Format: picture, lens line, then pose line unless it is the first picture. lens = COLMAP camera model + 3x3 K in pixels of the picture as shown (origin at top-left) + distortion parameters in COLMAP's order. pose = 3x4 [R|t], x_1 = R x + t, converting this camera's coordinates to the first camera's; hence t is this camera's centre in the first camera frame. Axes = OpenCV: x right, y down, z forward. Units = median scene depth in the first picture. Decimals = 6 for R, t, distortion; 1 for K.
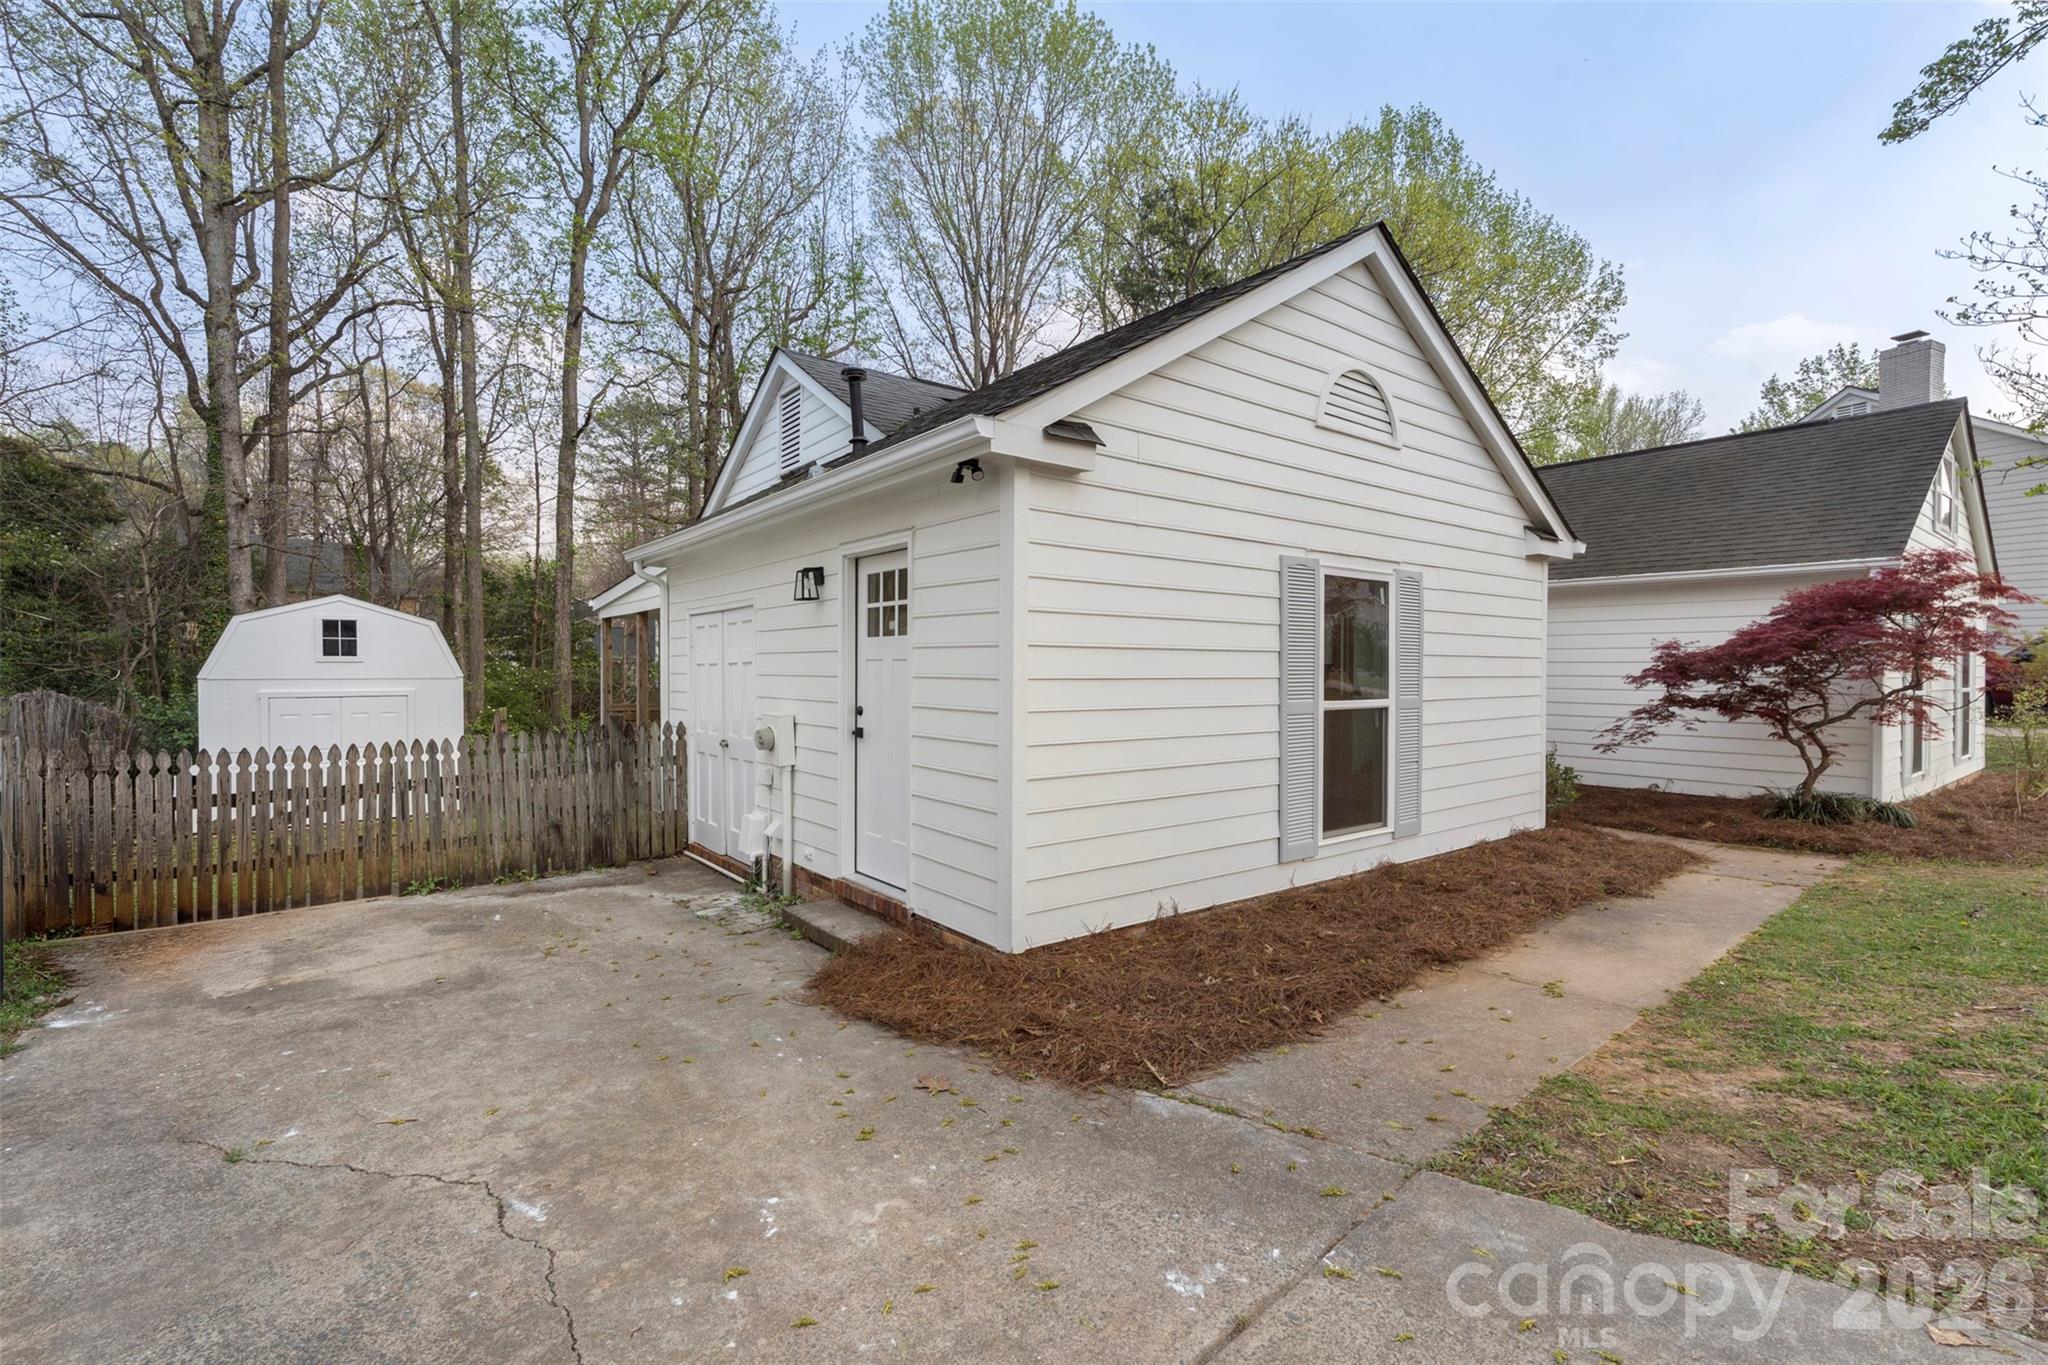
lens RADIAL K [[907.7, 0, 1017.5], [0, 907.7, 682.3], [0, 0, 1]] dist [-0.004707, -0.000197]
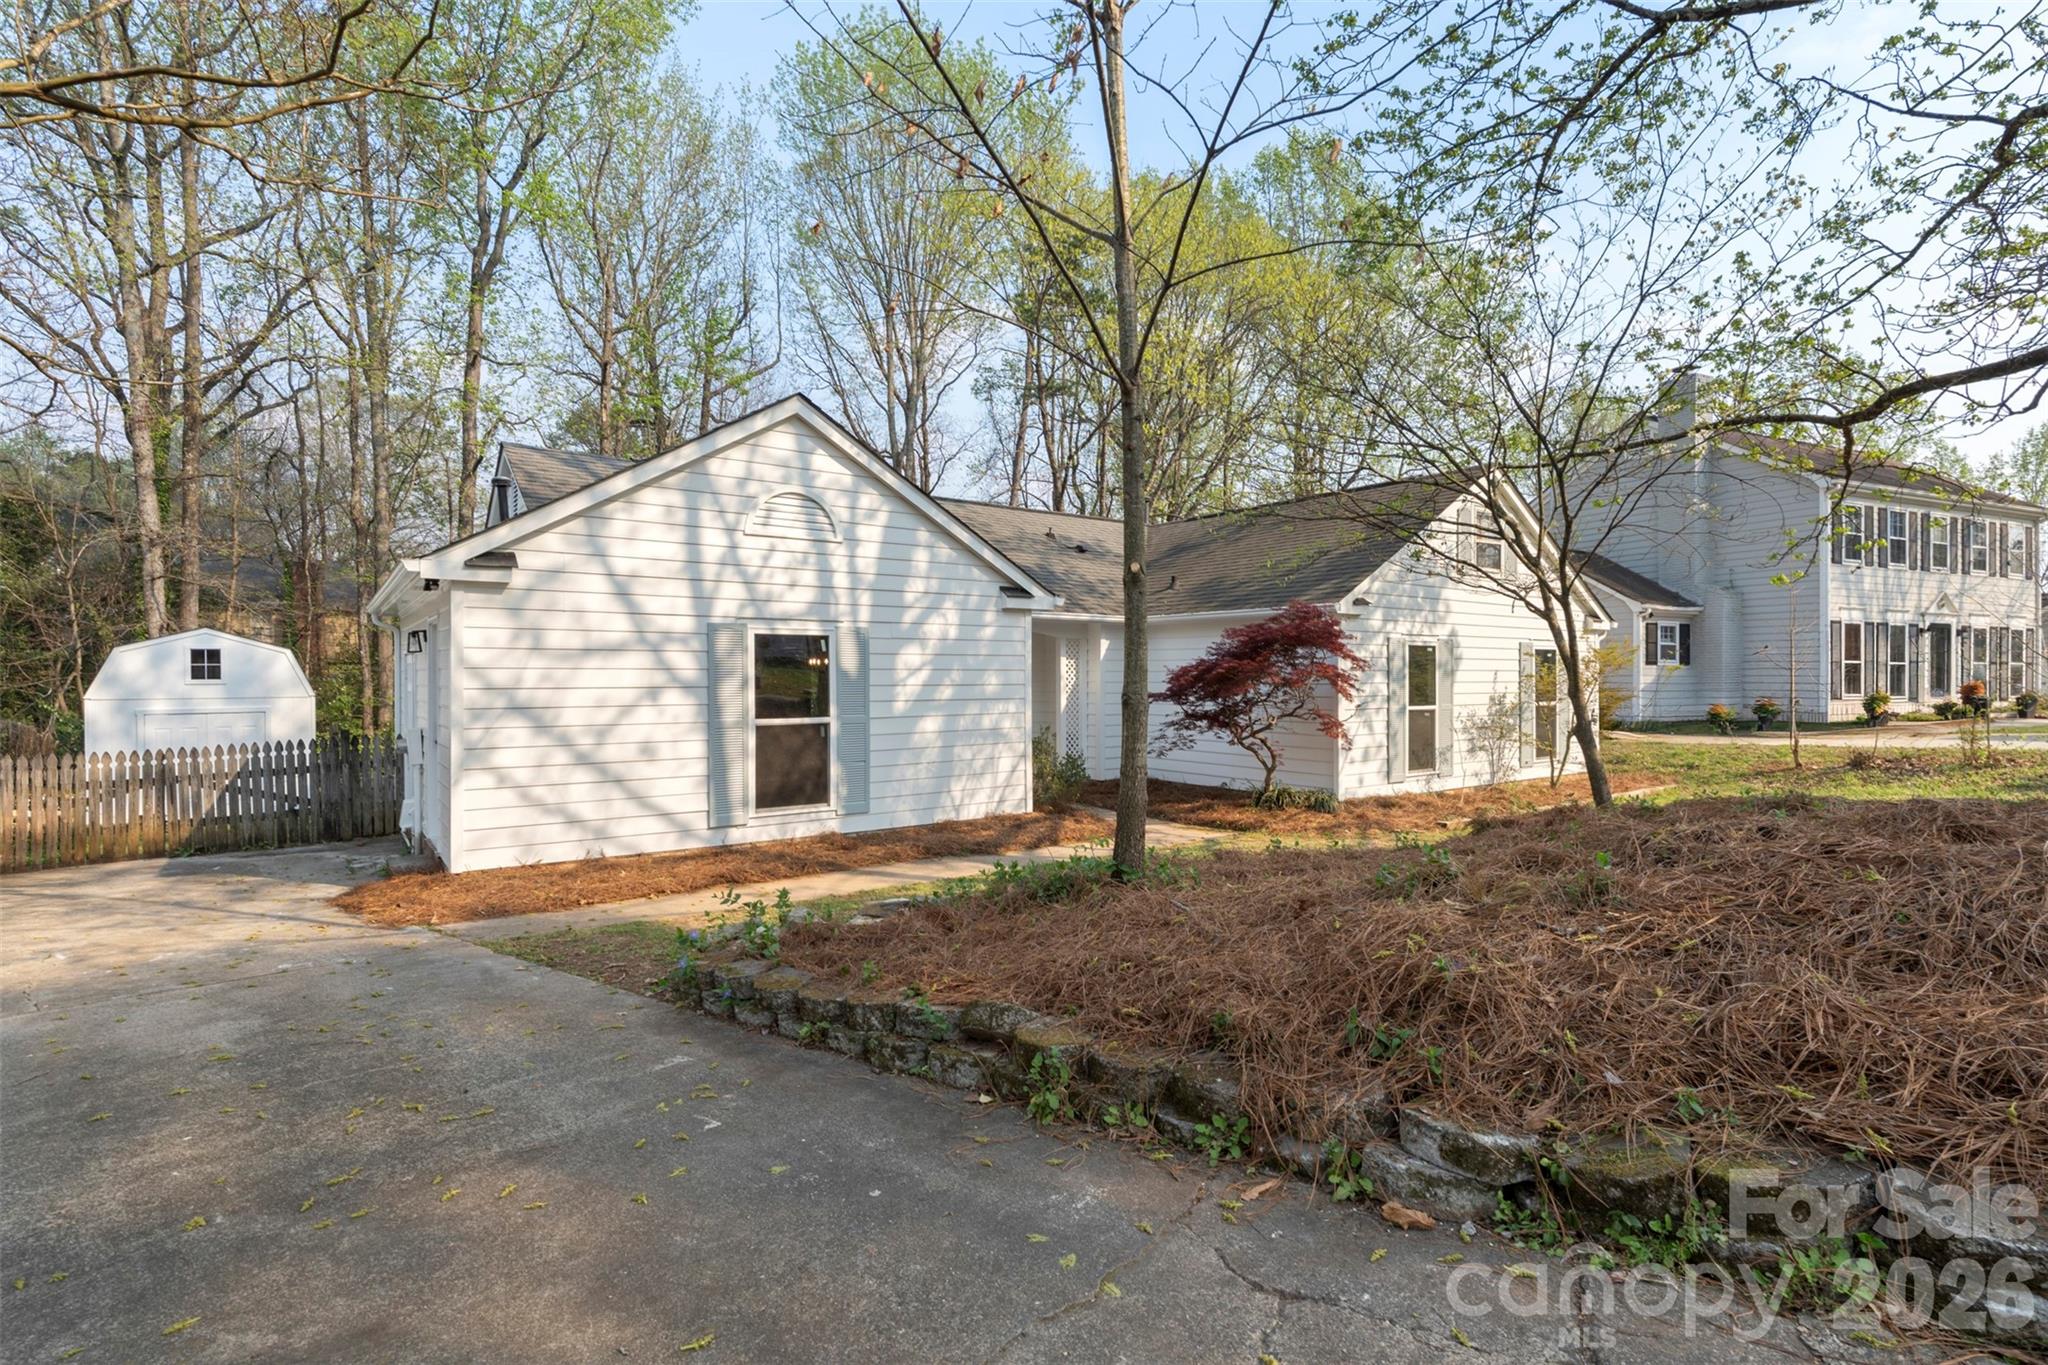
lens RADIAL K [[968.5, 0, 1031.5], [0, 968.5, 679.0], [0, 0, 1]] dist [-0.011277, 0.000378]
pose [[0.999904, -0.004074, -0.013255, 0.364377], [0.003935, 0.999937, -0.010521, -0.012050], [0.013297, 0.010468, 0.999857, -0.257106]]
